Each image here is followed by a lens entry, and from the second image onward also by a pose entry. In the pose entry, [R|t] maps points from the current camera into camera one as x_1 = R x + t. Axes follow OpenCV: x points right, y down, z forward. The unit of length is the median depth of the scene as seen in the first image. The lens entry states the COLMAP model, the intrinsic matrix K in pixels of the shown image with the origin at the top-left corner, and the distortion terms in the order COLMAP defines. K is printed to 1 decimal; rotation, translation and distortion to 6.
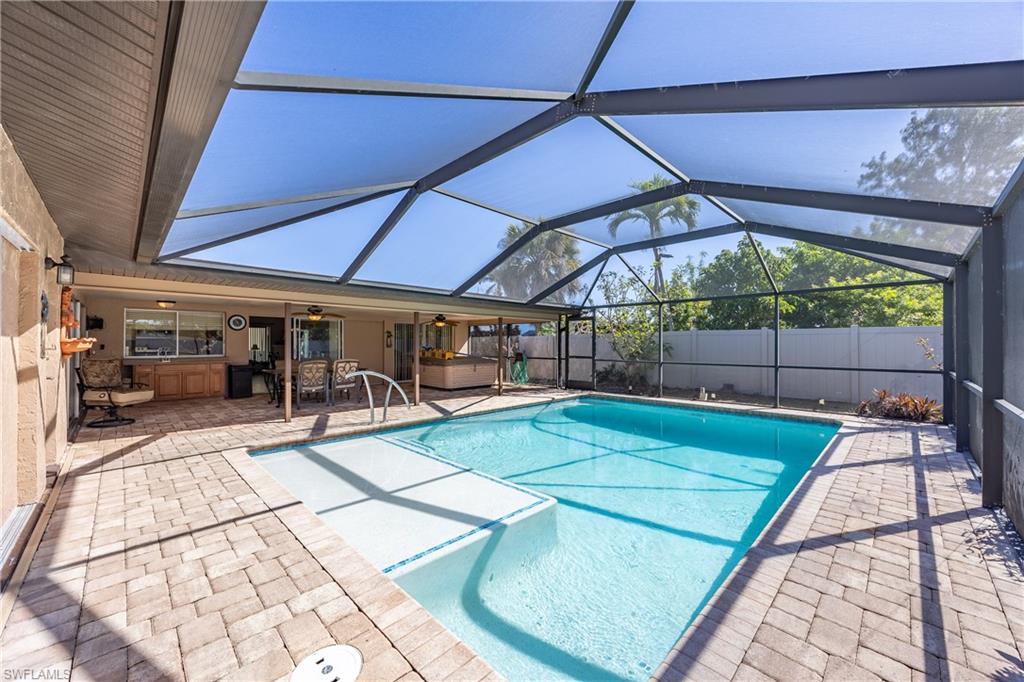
lens RADIAL K [[398.1, 0, 508.2], [0, 398.1, 340.7], [0, 0, 1]] dist [-0.006999, 0.000185]
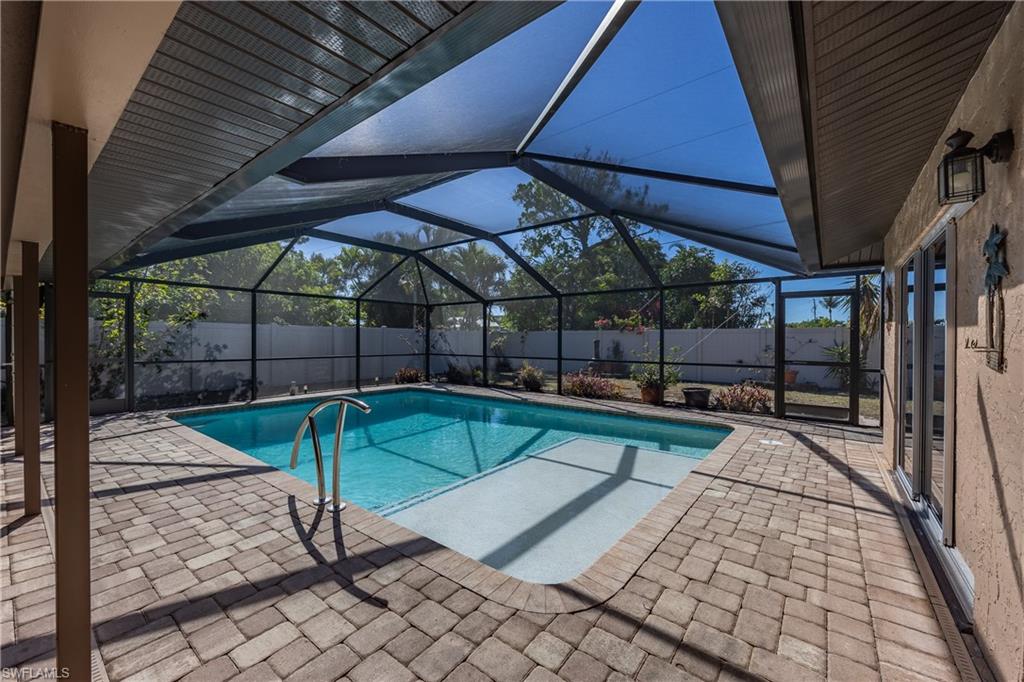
lens RADIAL K [[398.1, 0, 506.3], [0, 398.1, 340.6], [0, 0, 1]] dist [-0.006999, 0.000185]
pose [[-0.111930, -0.007079, 0.993691, -1.669049], [-0.010257, 0.999930, 0.005968, 0.008296], [-0.993663, -0.009524, -0.111995, 1.715066]]
